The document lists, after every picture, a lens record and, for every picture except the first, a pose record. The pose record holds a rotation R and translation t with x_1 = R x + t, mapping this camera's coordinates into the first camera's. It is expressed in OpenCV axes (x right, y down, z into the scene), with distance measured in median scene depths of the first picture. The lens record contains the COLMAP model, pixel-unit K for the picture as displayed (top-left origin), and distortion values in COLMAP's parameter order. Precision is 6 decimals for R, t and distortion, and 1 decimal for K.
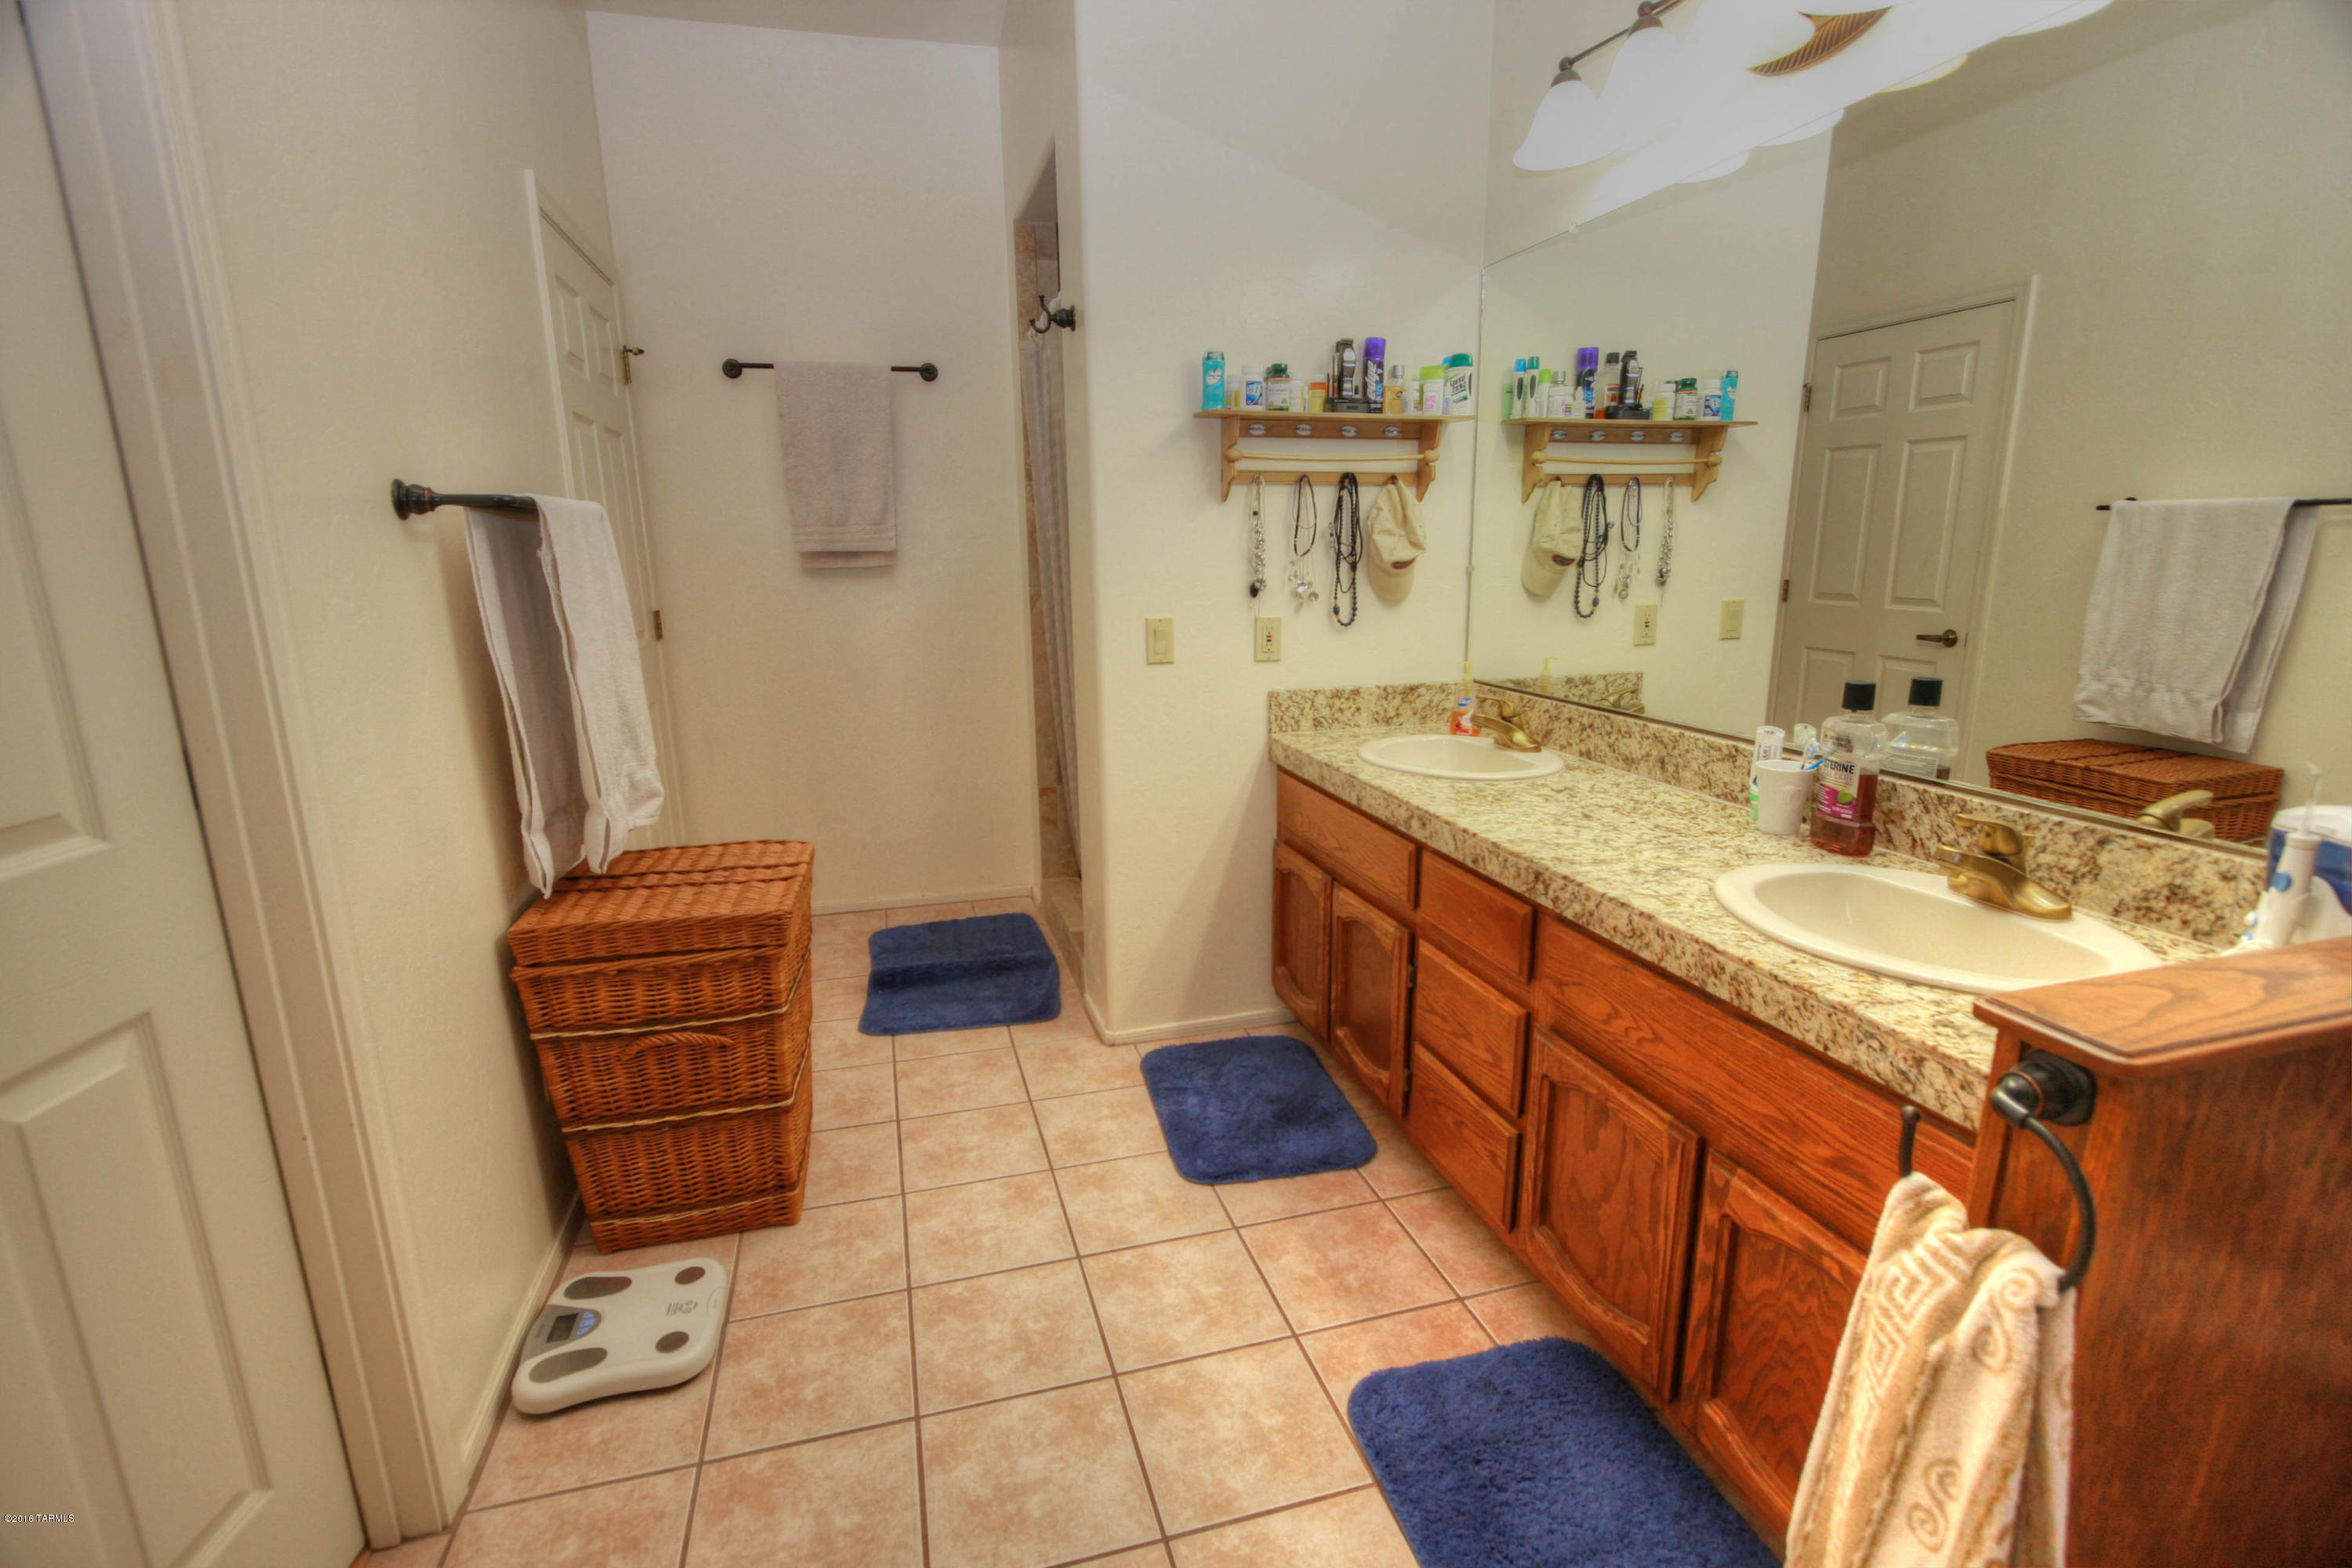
lens RADIAL K [[1094.4, 0, 1171.2], [0, 1094.4, 796.1], [0, 0, 1]] dist [-0.013571, 0.001756]
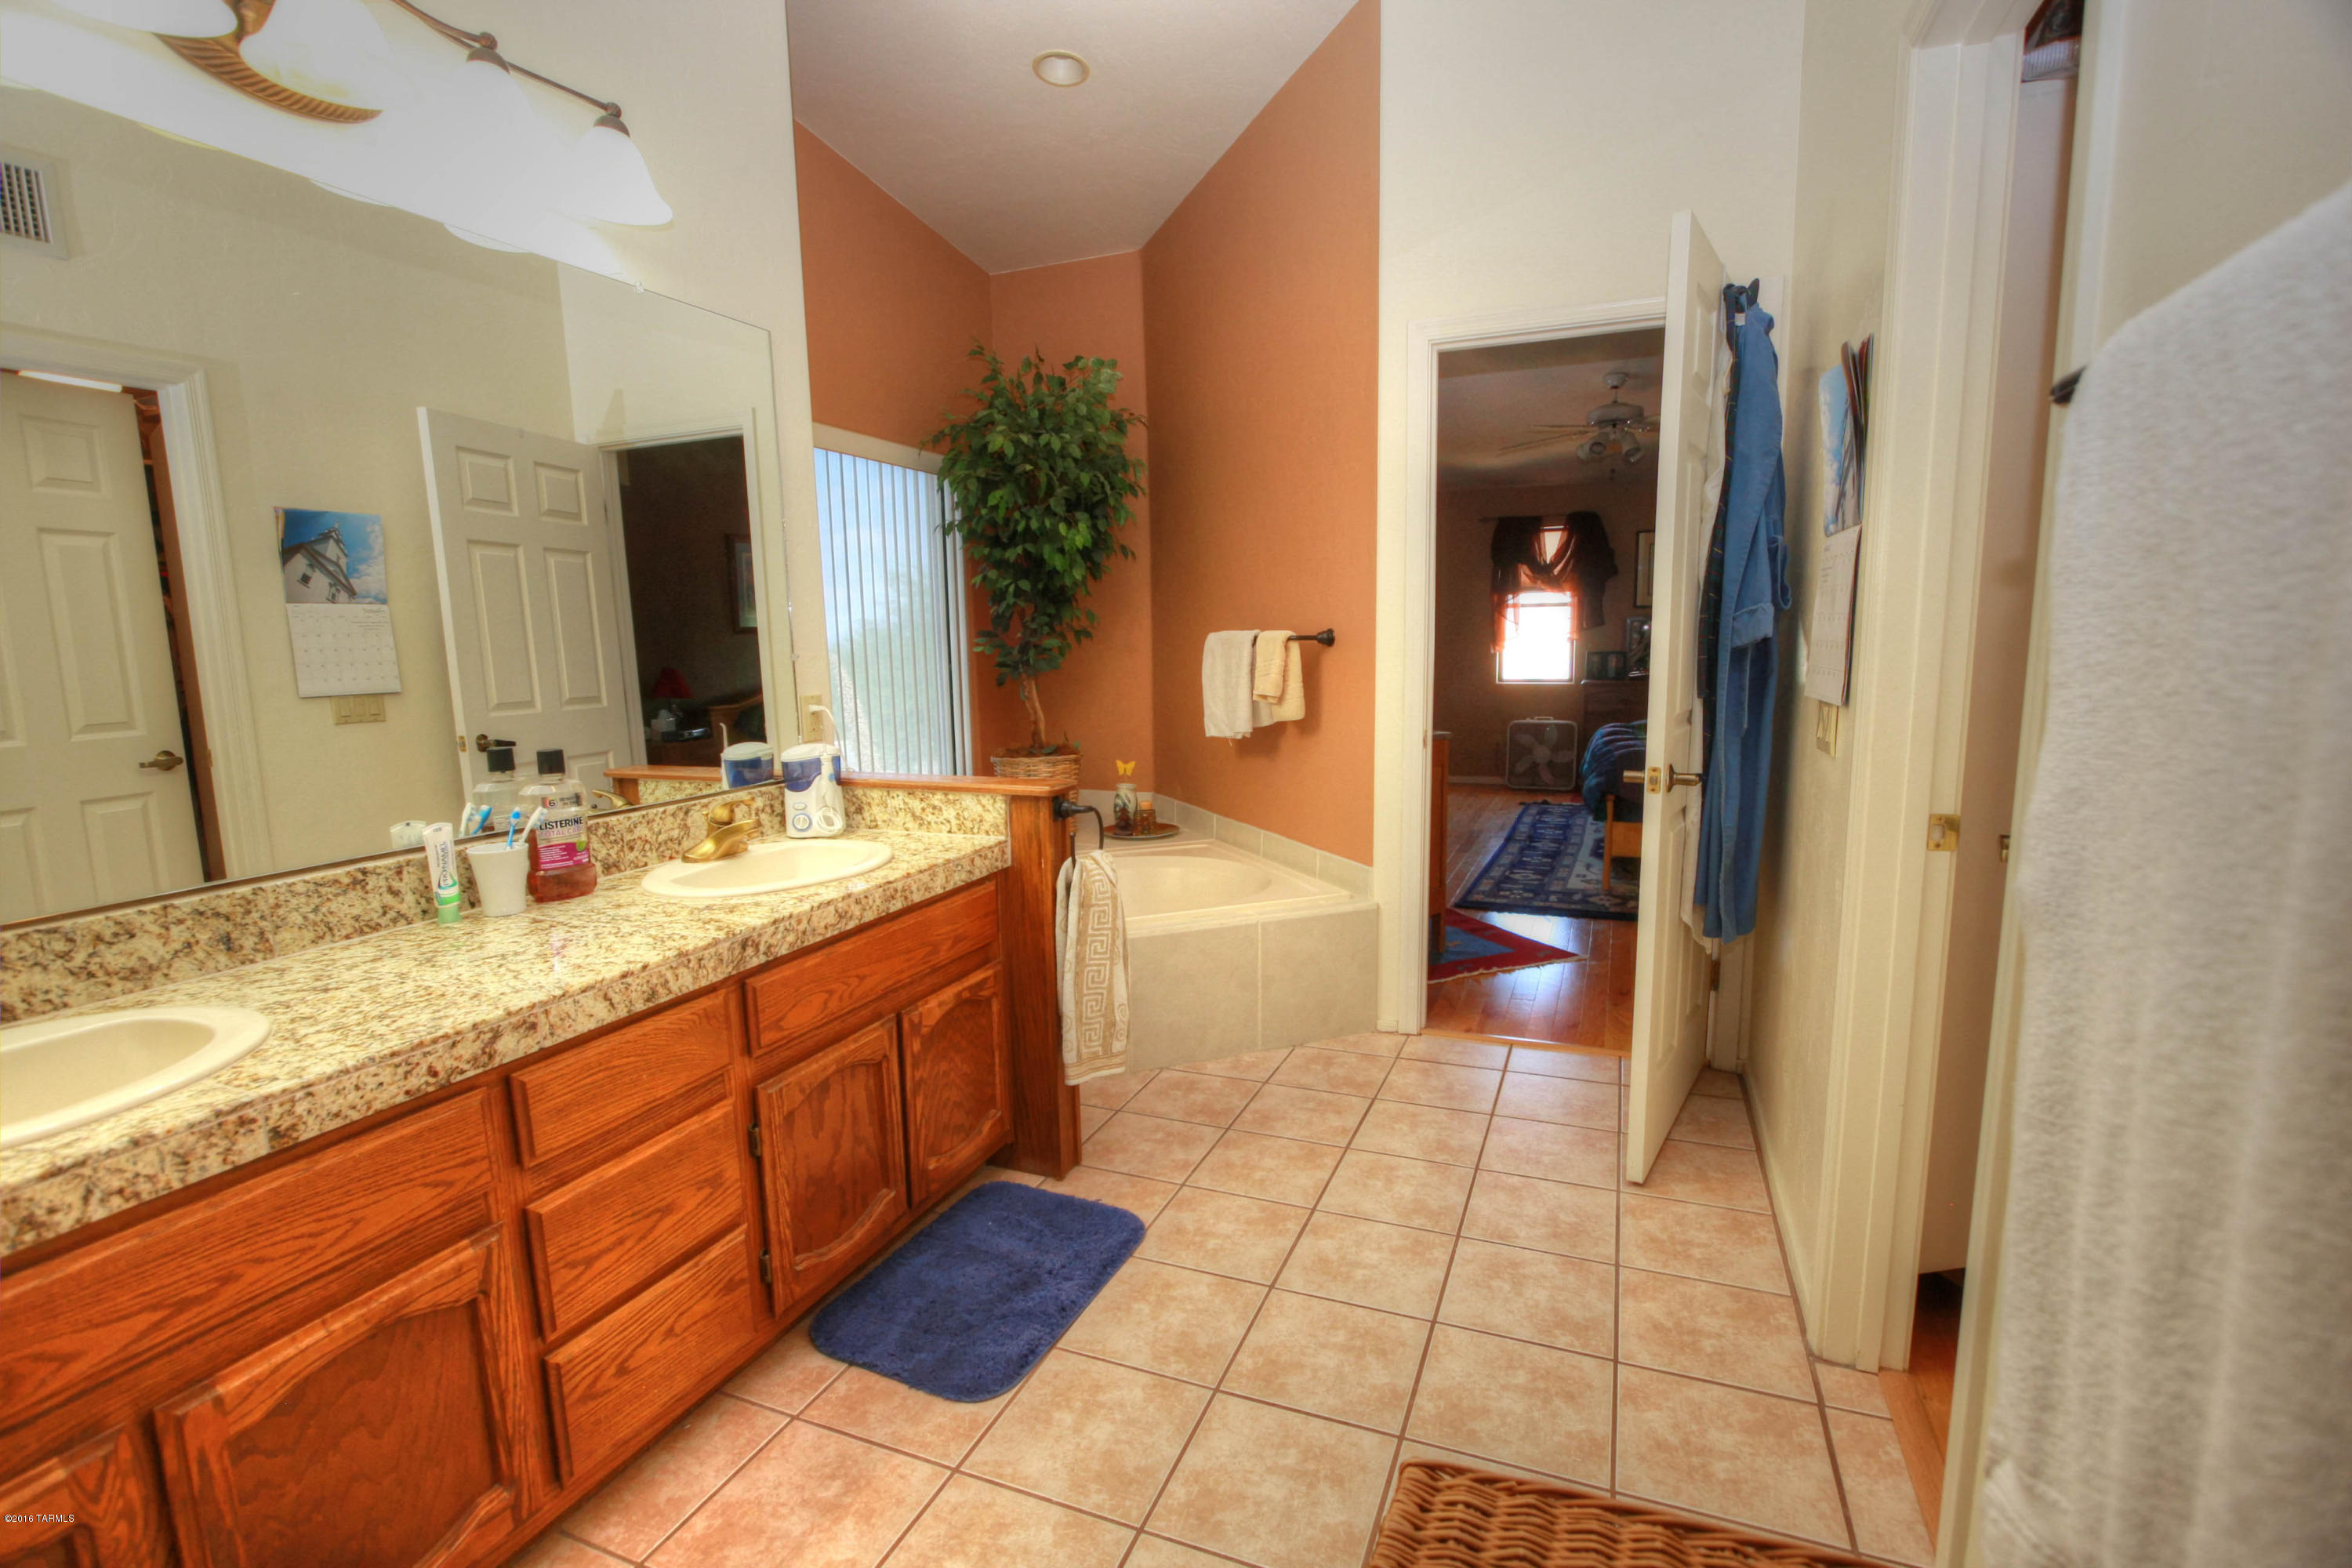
lens RADIAL K [[1094.4, 0, 1170.3], [0, 1094.4, 794.3], [0, 0, 1]] dist [-0.013571, 0.001756]
pose [[-0.786359, -0.060340, 0.614816, -0.568881], [0.170241, 0.935517, 0.309556, -0.292212], [-0.593850, 0.348090, -0.725380, 1.397890]]
